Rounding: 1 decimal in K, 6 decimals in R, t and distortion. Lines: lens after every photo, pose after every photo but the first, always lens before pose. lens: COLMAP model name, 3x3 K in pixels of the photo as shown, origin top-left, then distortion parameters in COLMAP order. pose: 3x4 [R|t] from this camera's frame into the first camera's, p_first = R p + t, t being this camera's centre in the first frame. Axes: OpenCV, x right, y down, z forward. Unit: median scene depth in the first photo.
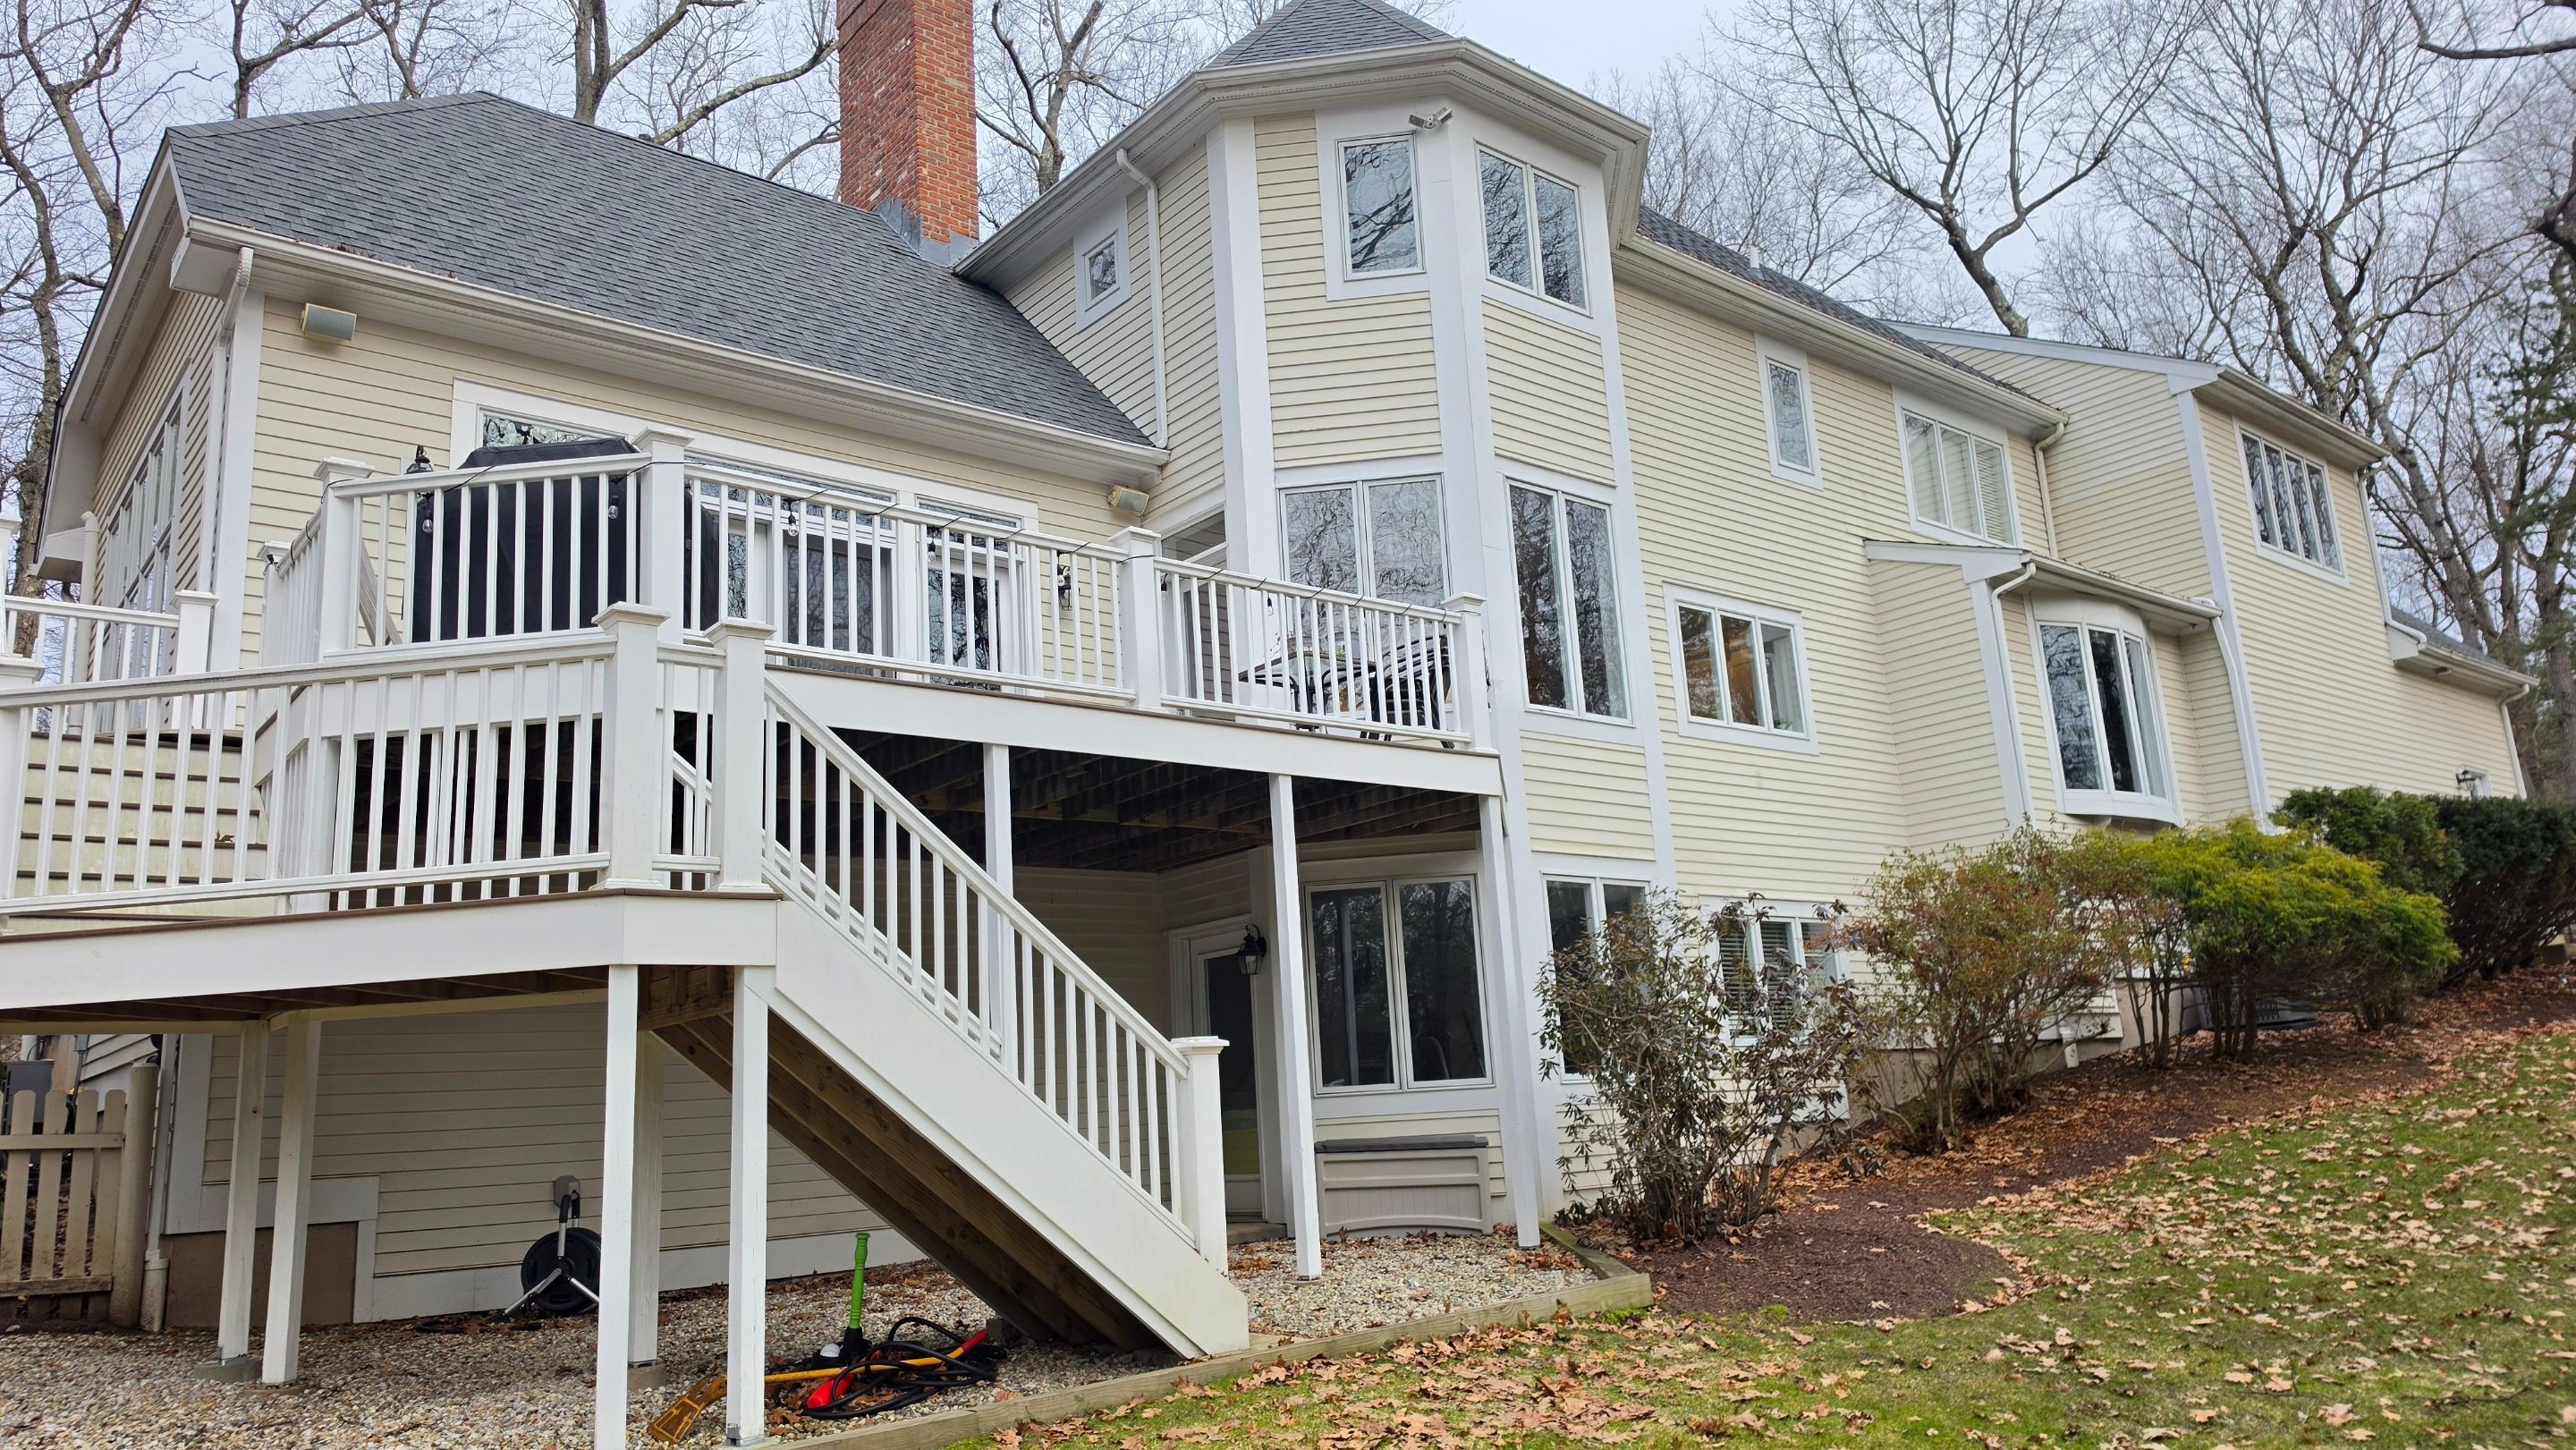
lens RADIAL K [[1788.2, 0, 1288.0], [0, 1788.2, 725.0], [0, 0, 1]] dist [0.003103, 0.004842]
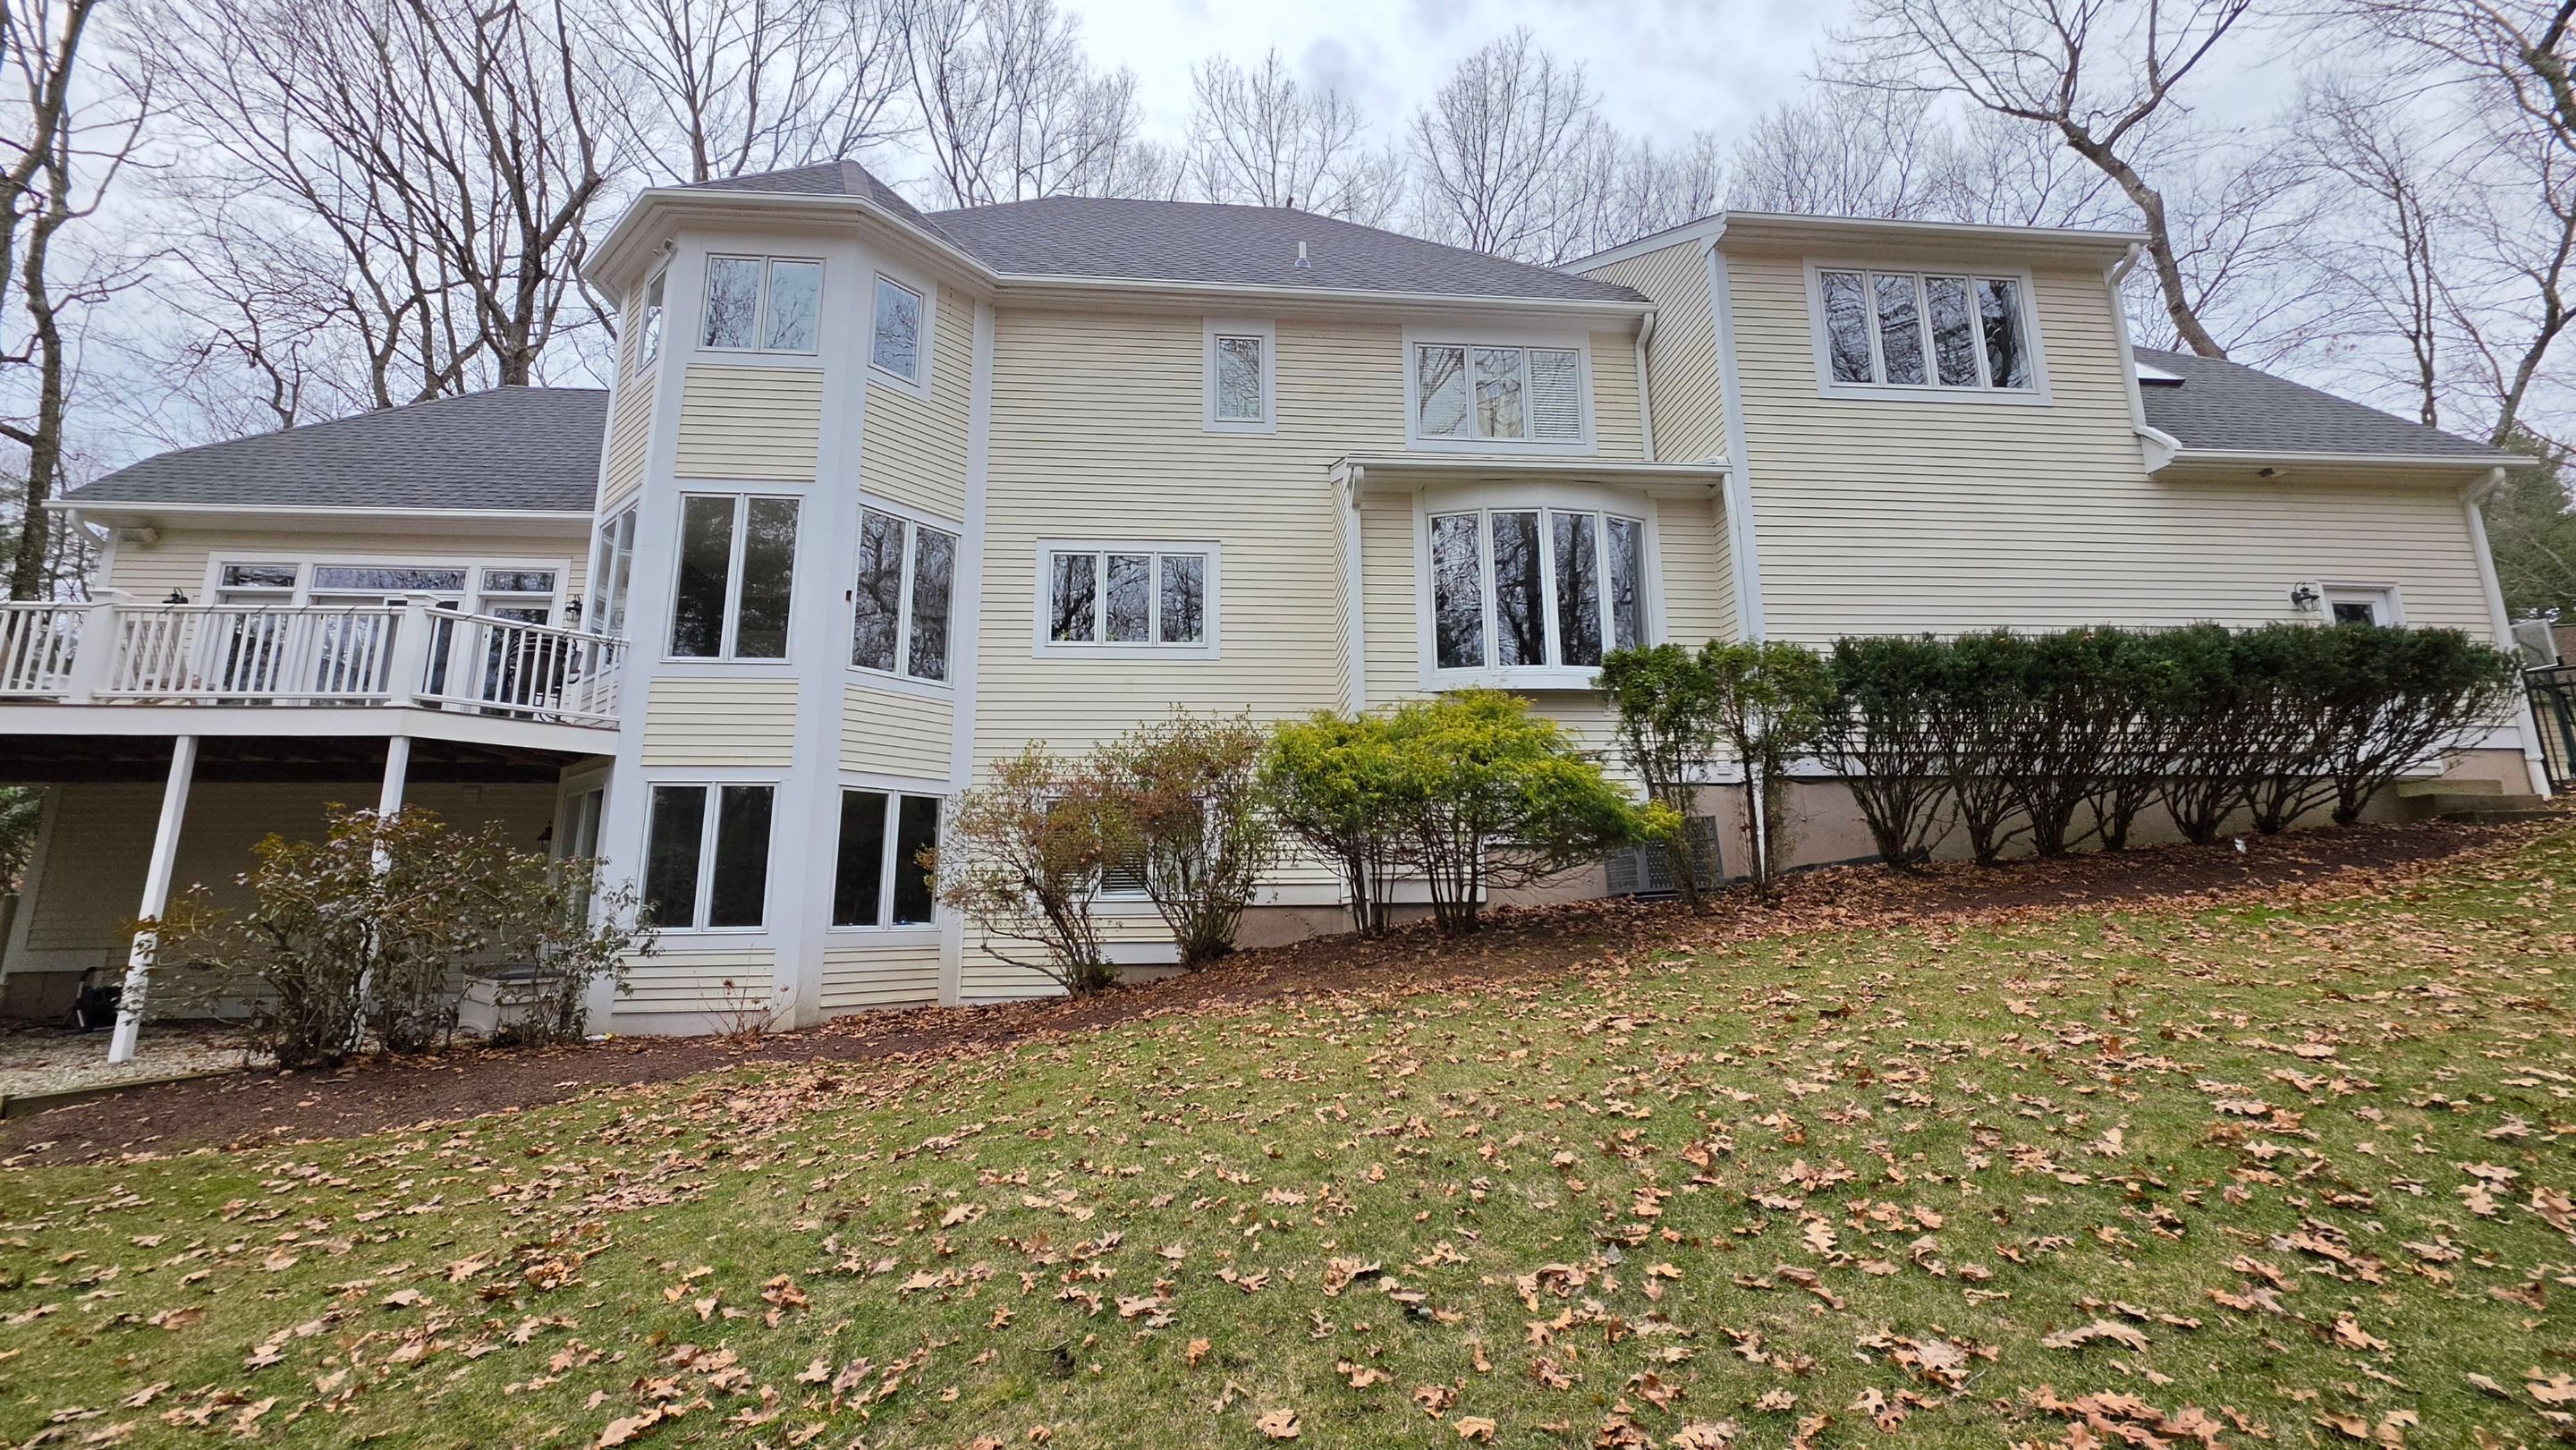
lens RADIAL K [[1048.6, 0, 1285.0], [0, 1048.6, 724.7], [0, 0, 1]] dist [0.000637, -0.000439]
pose [[0.827152, -0.060809, -0.558679, 0.902688], [0.089798, 0.995657, 0.024579, 0.058004], [0.554758, -0.070499, 0.829020, 0.555269]]
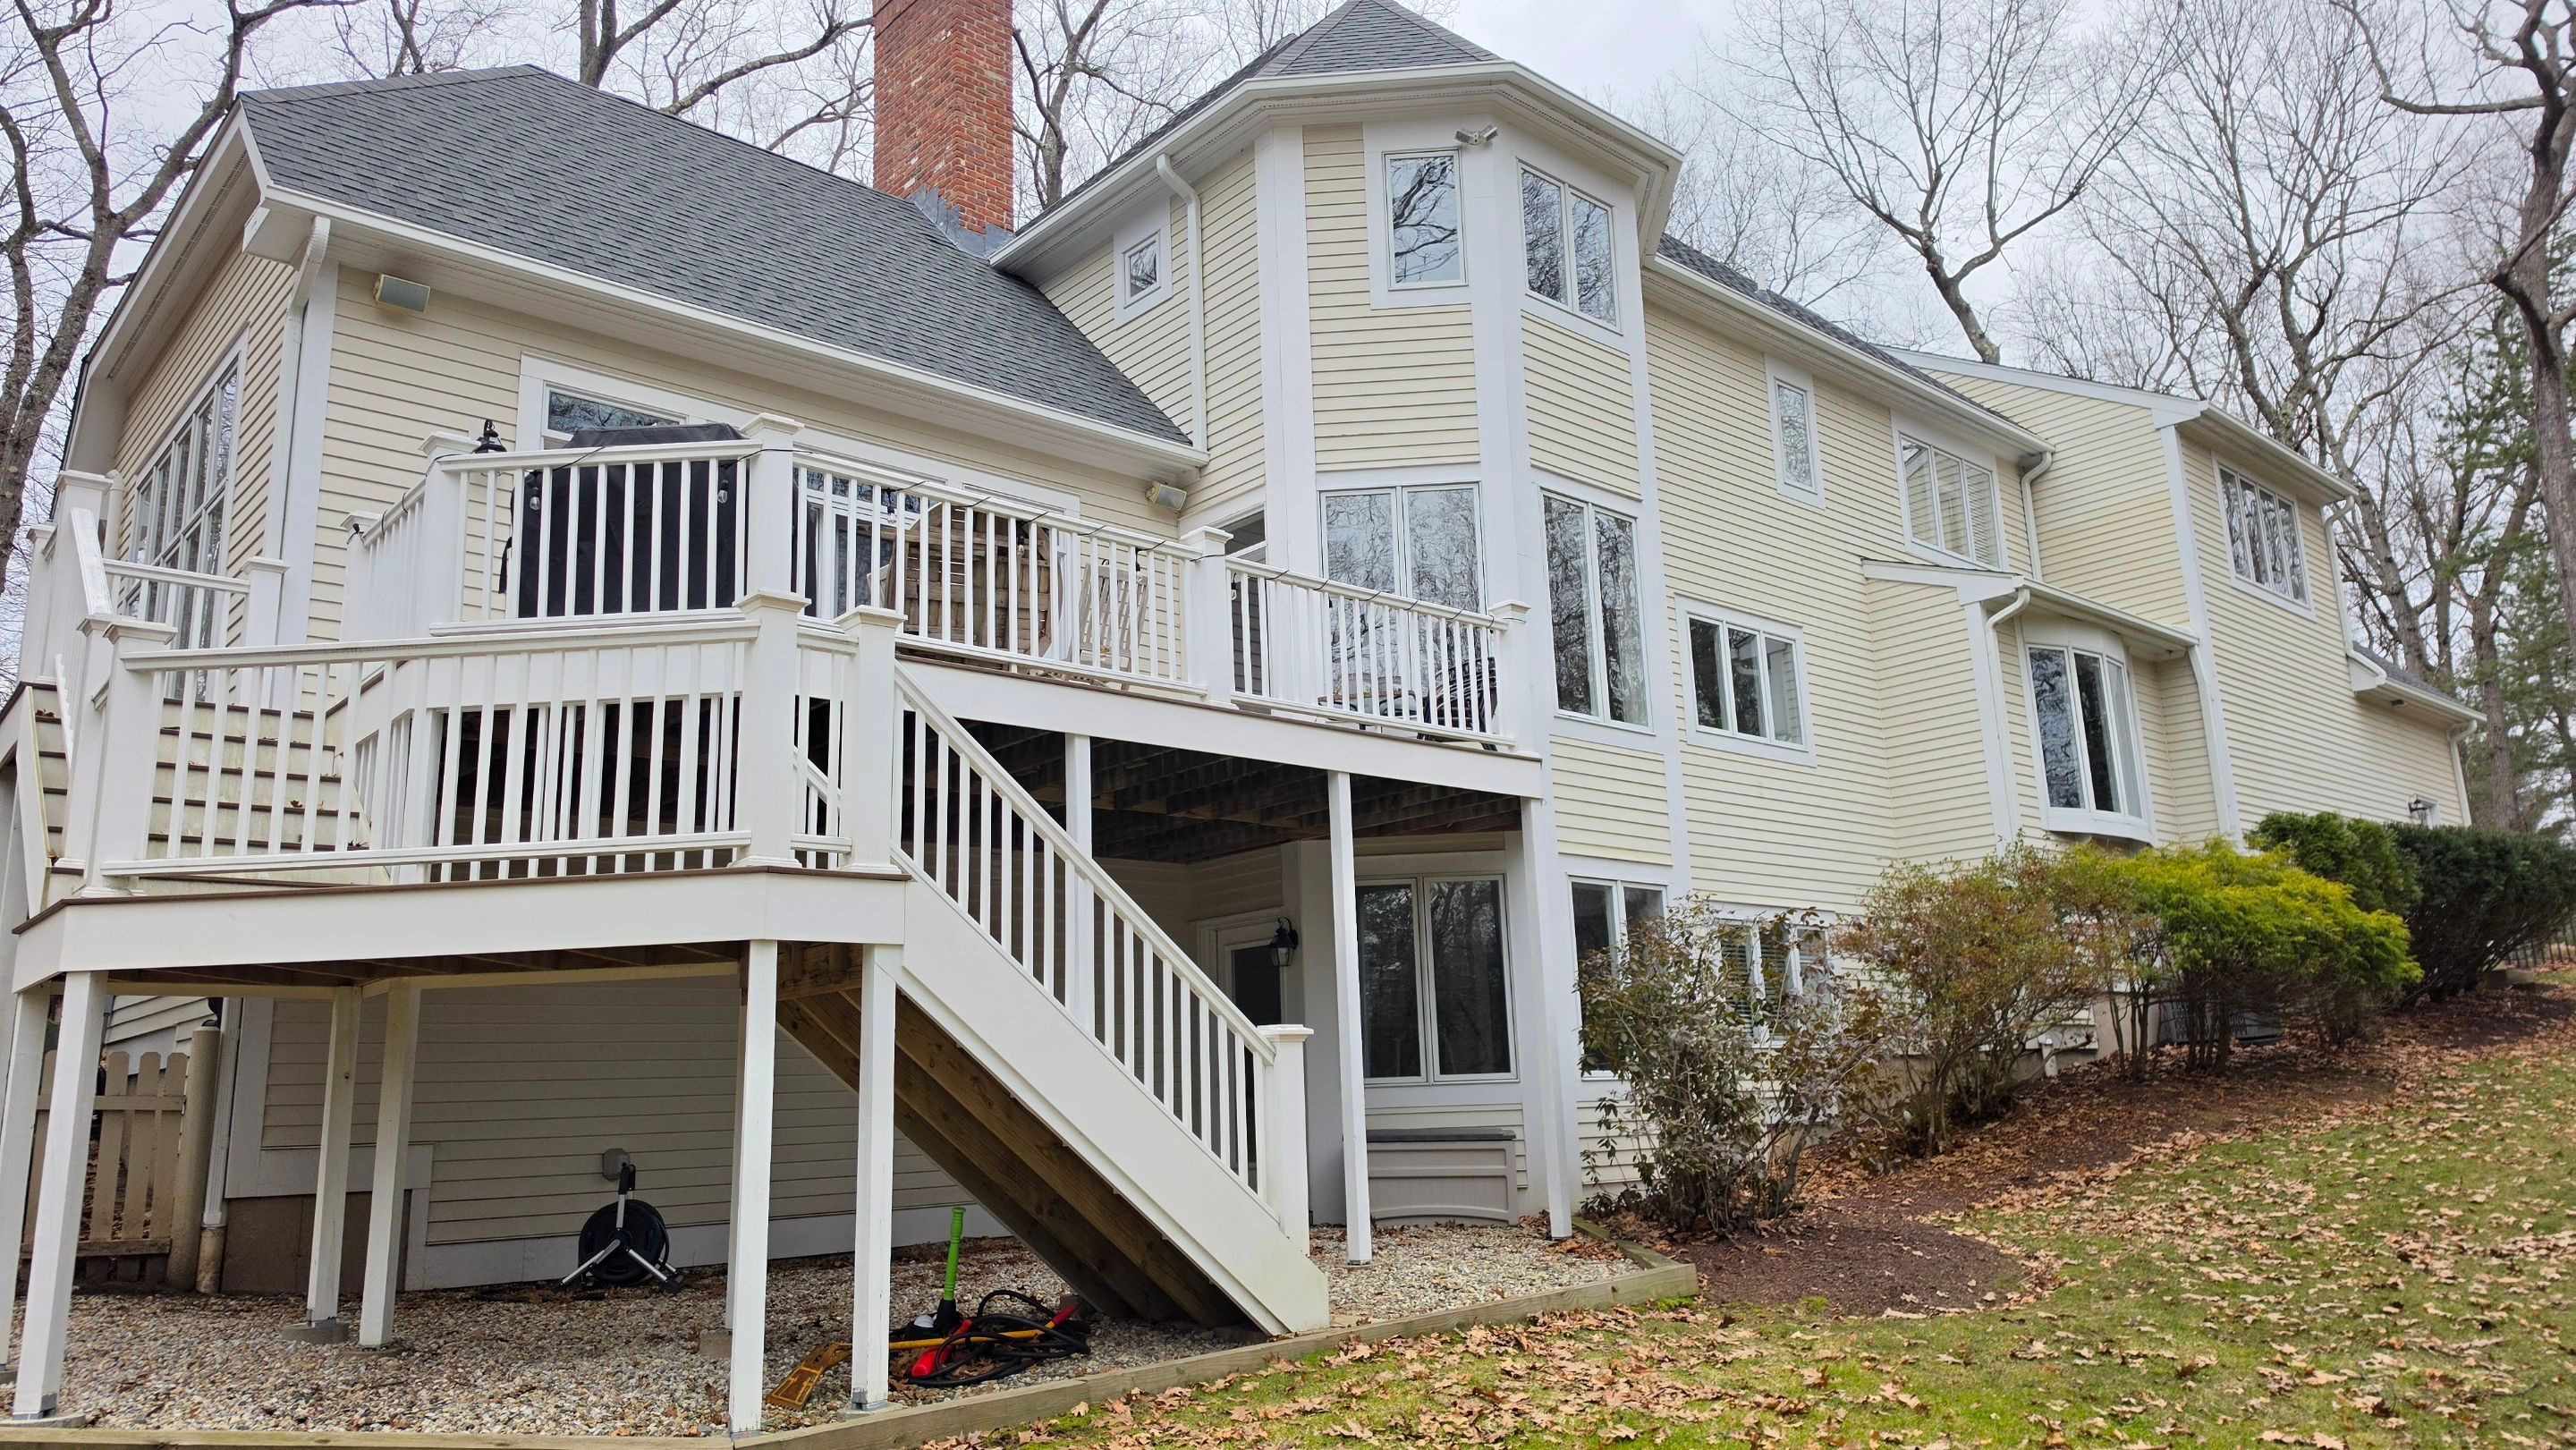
lens RADIAL K [[1786.6, 0, 1313.6], [0, 1786.6, 712.2], [0, 0, 1]] dist [0.006906, -0.000720]
pose [[0.998638, 0.031315, 0.041743, -0.045139], [-0.031141, 0.999503, -0.004803, -0.000991], [-0.041872, 0.003497, 0.999117, -0.018176]]
